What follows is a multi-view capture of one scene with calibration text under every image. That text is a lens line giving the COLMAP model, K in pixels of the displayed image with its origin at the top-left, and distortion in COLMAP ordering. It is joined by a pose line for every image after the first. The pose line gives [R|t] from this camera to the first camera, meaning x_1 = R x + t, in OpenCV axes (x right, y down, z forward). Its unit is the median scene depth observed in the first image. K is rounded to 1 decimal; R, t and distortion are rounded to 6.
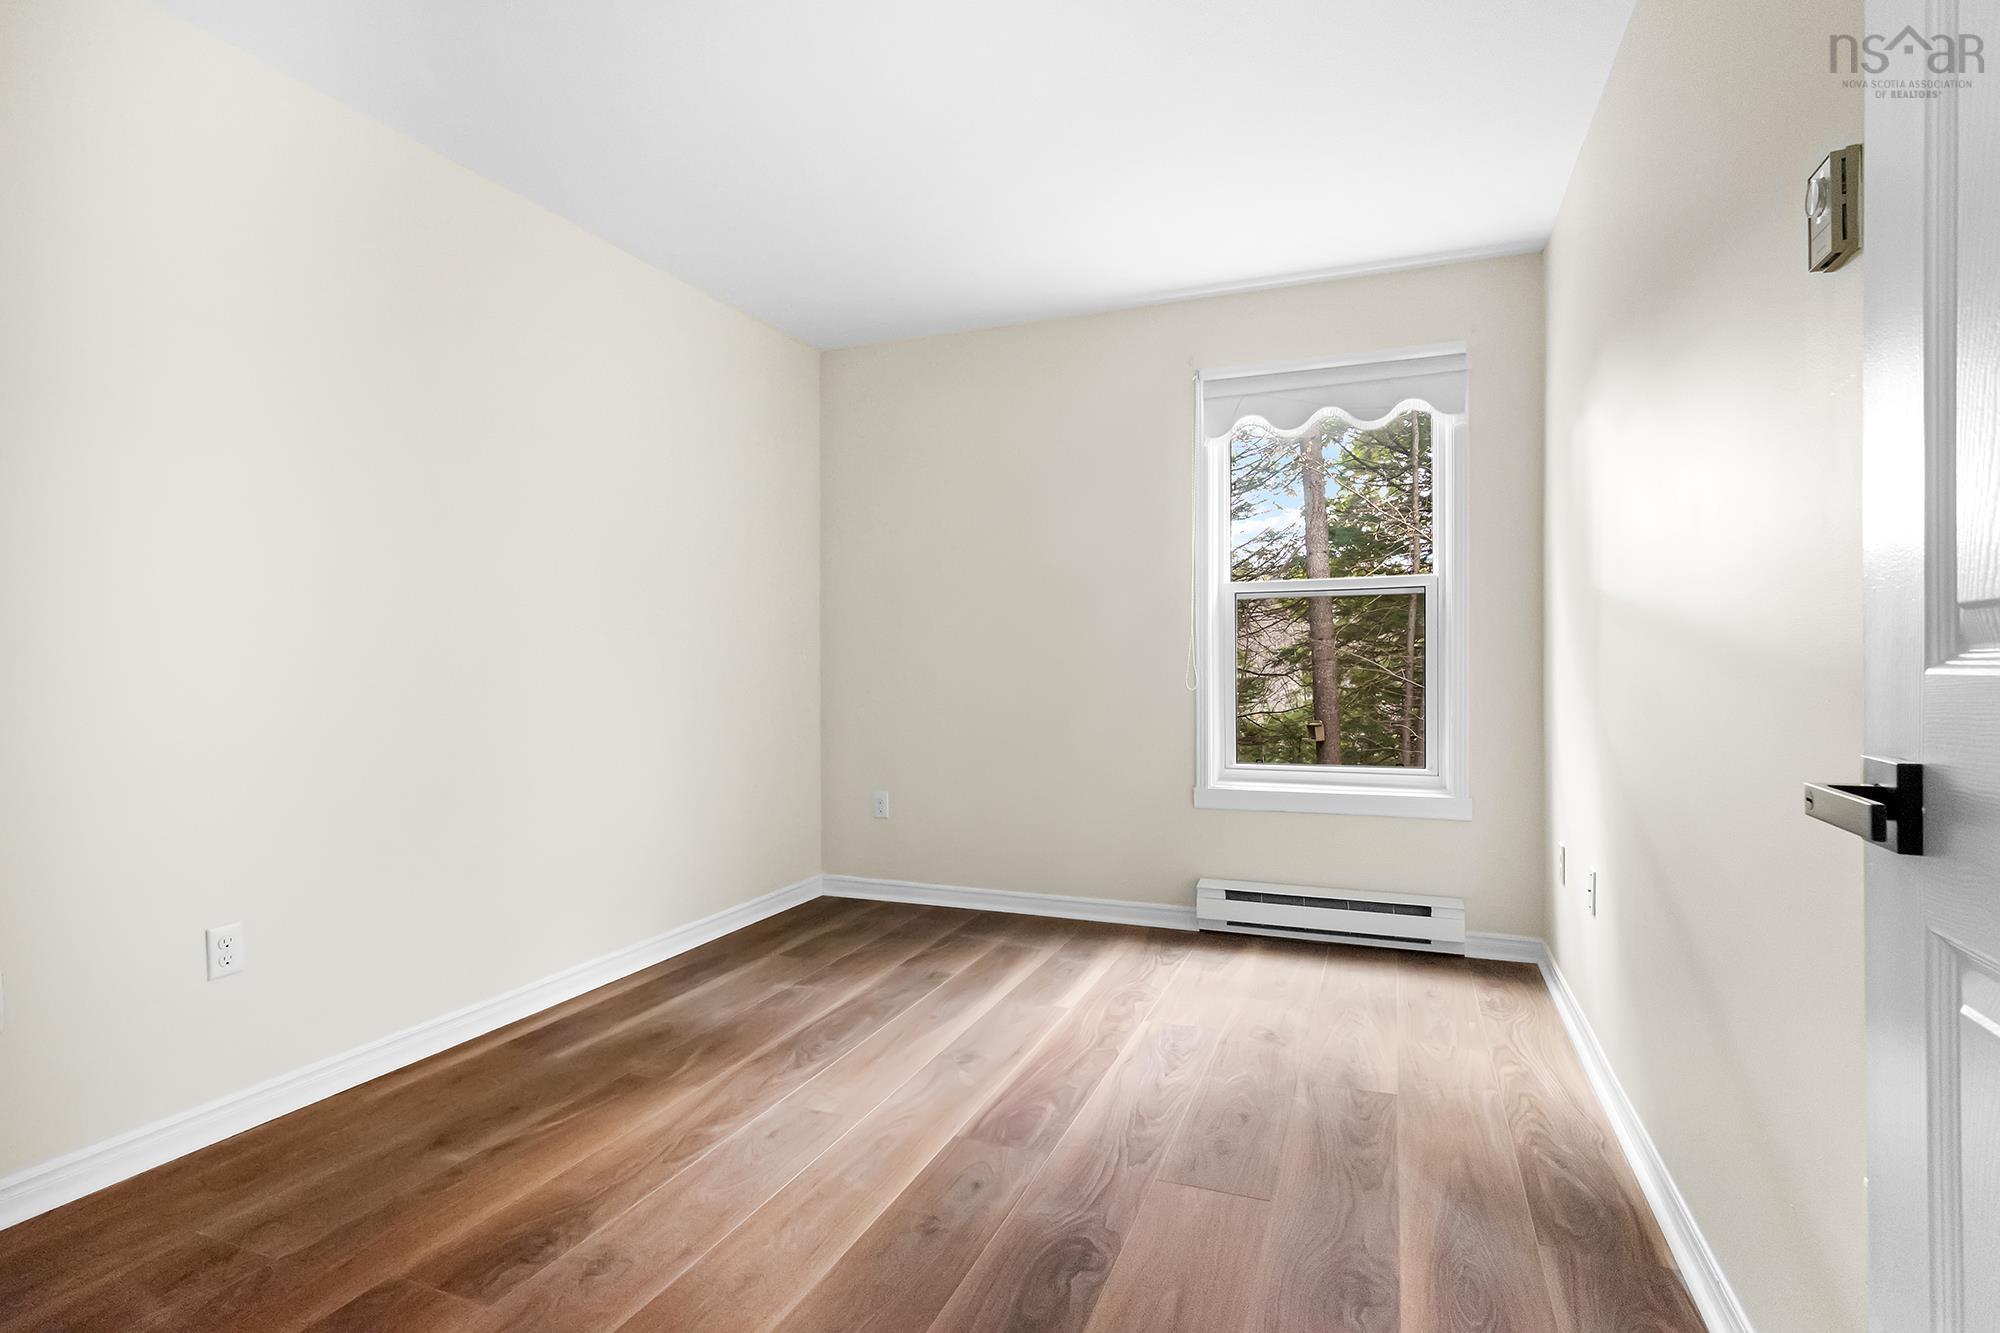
lens RADIAL K [[974.6, 0, 1036.9], [0, 974.6, 670.1], [0, 0, 1]] dist [-0.001180, -0.000485]
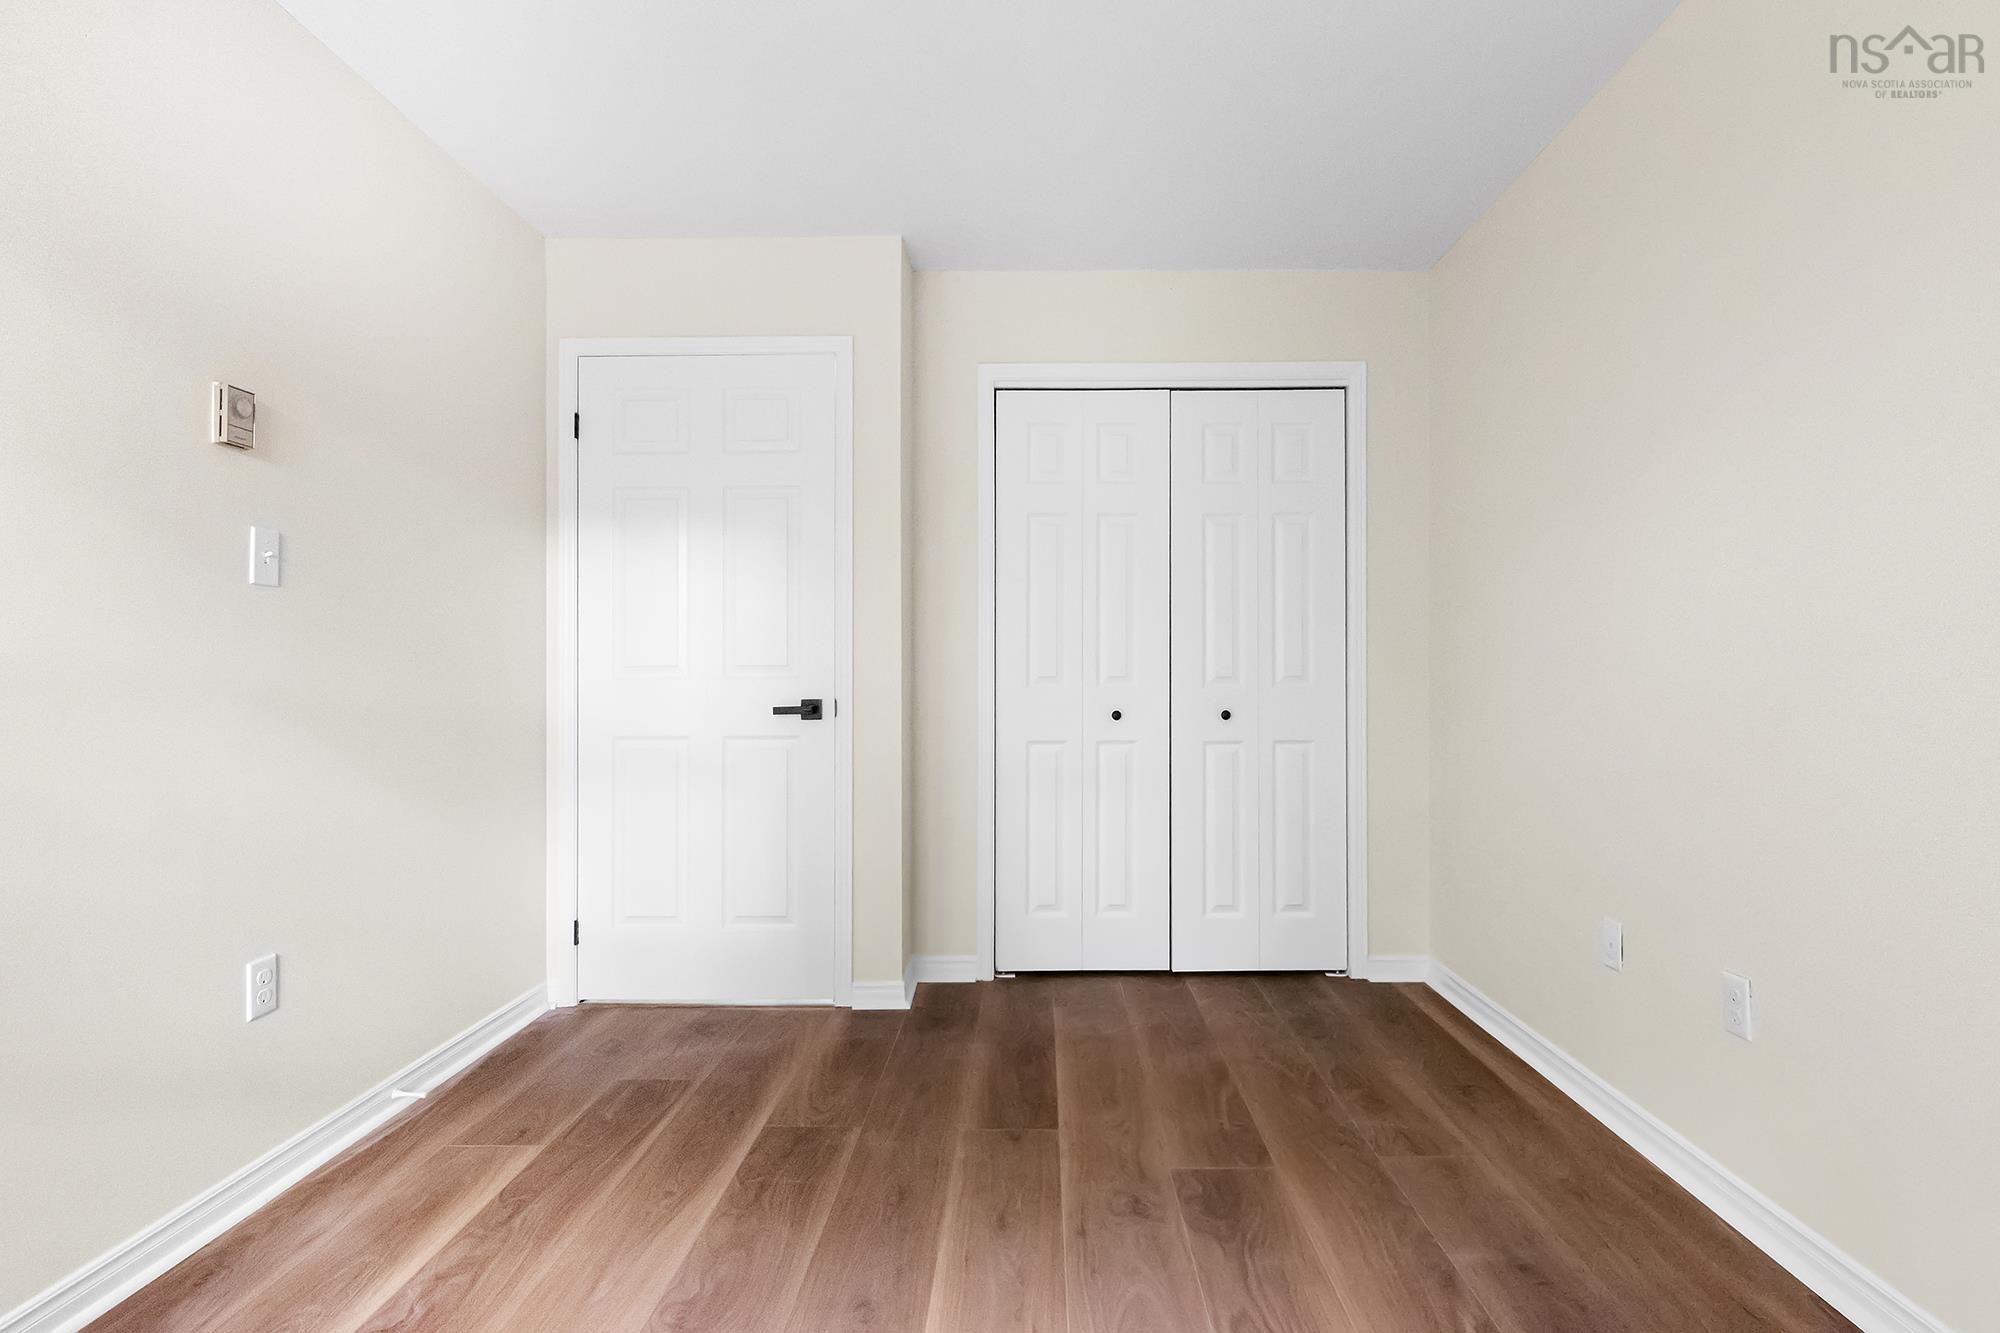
lens RADIAL K [[974.6, 0, 1036.9], [0, 974.6, 670.1], [0, 0, 1]] dist [-0.001180, -0.000485]
pose [[-0.937968, 0.006355, -0.346664, 0.027964], [0.005336, 0.999978, 0.003894, -0.010527], [0.346682, 0.001803, -0.937981, 1.106242]]
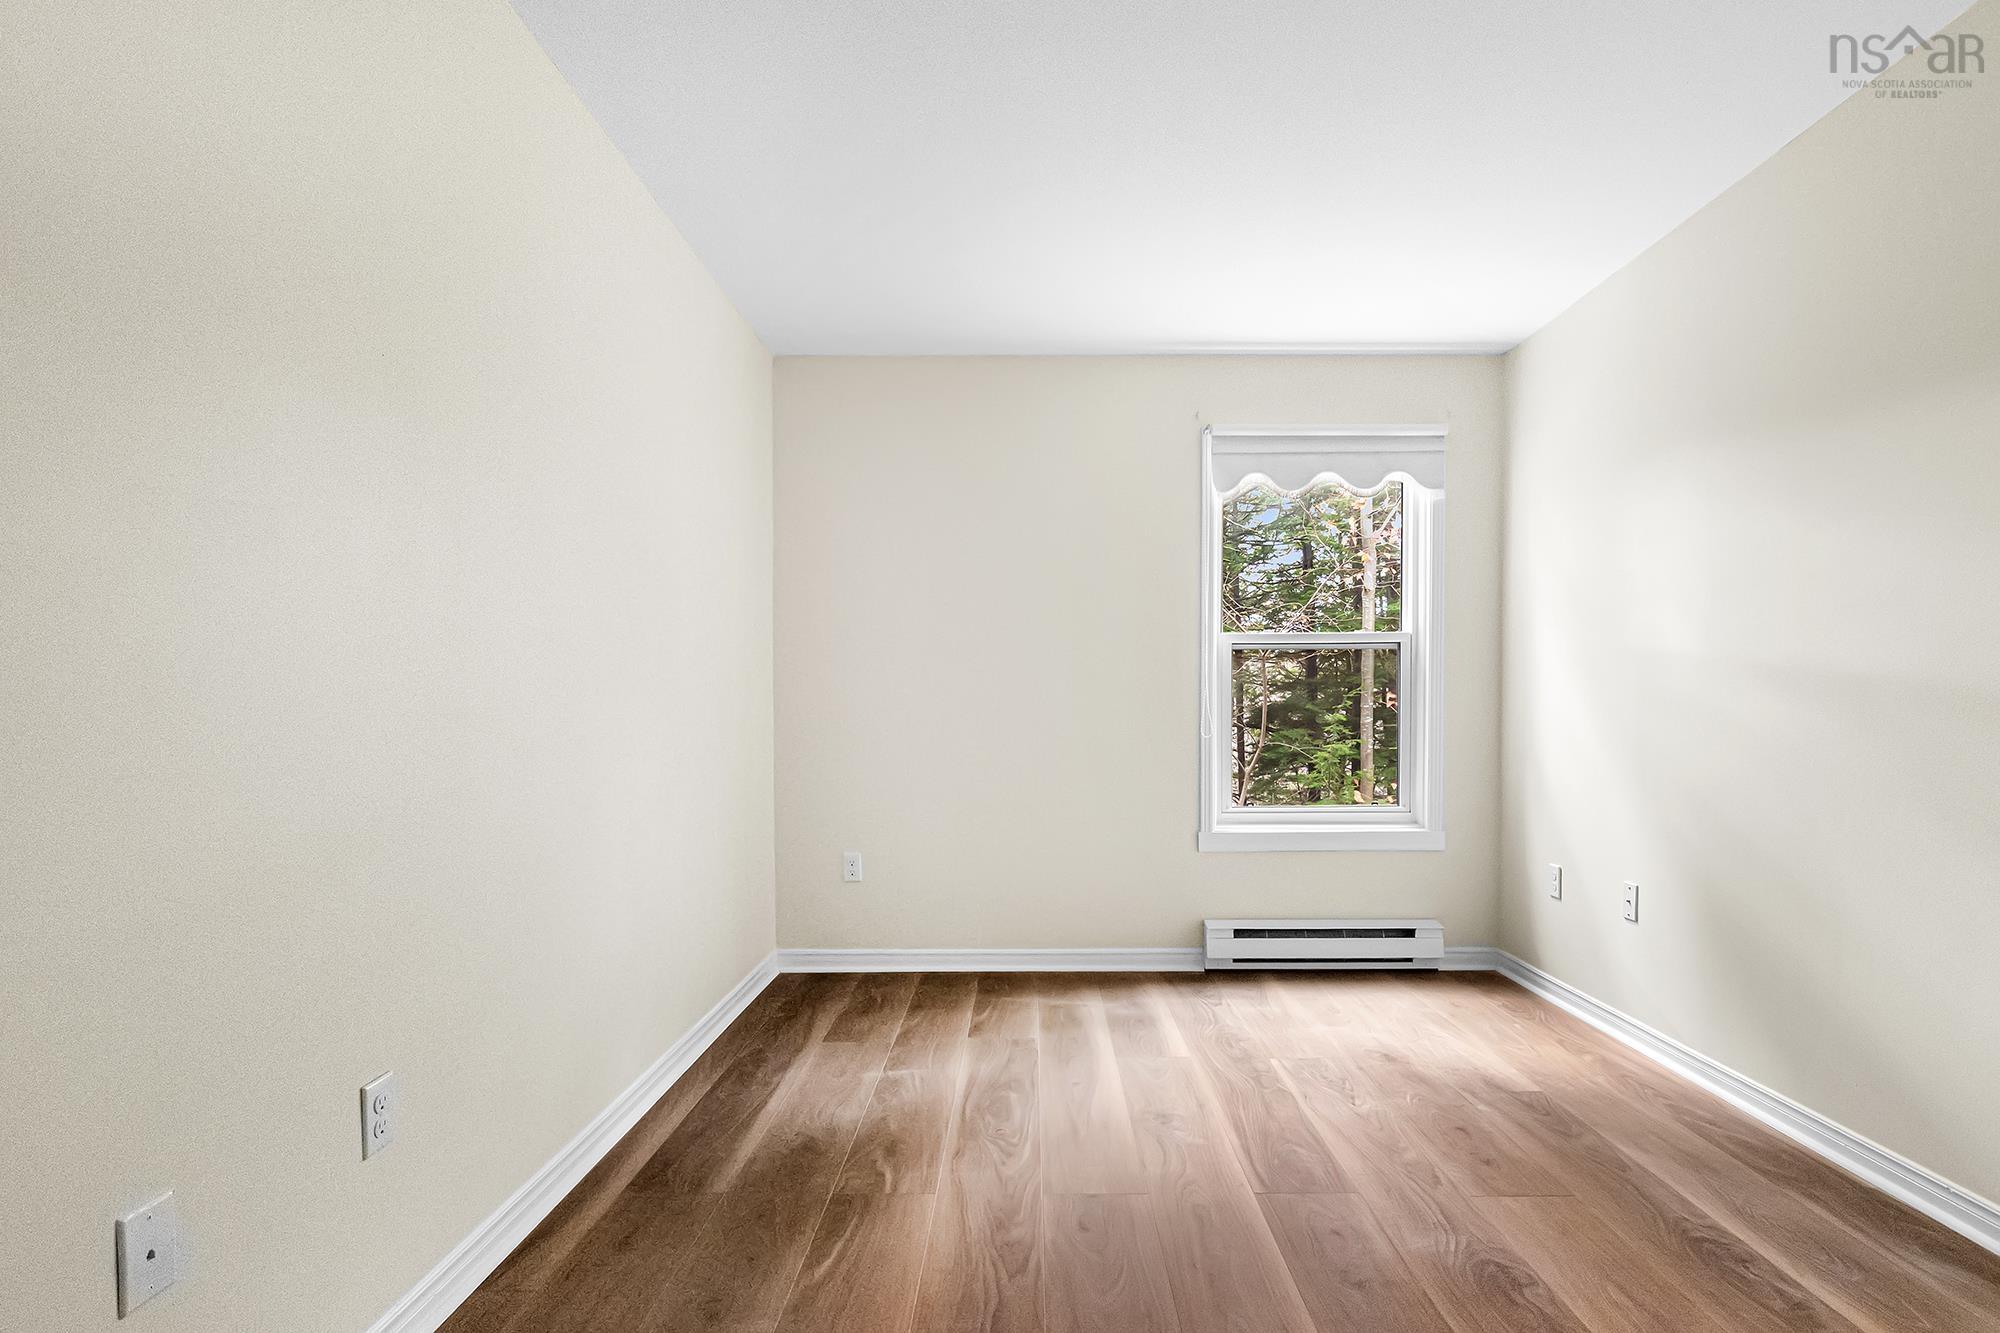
lens RADIAL K [[987.3, 0, 1047.2], [0, 987.3, 733.3], [0, 0, 1]] dist [-0.002035, -0.000043]
pose [[0.931815, -0.006964, 0.362866, -0.442895], [0.001538, 0.999883, 0.015242, 0.000156], [-0.362930, -0.013644, 0.931717, 0.109506]]
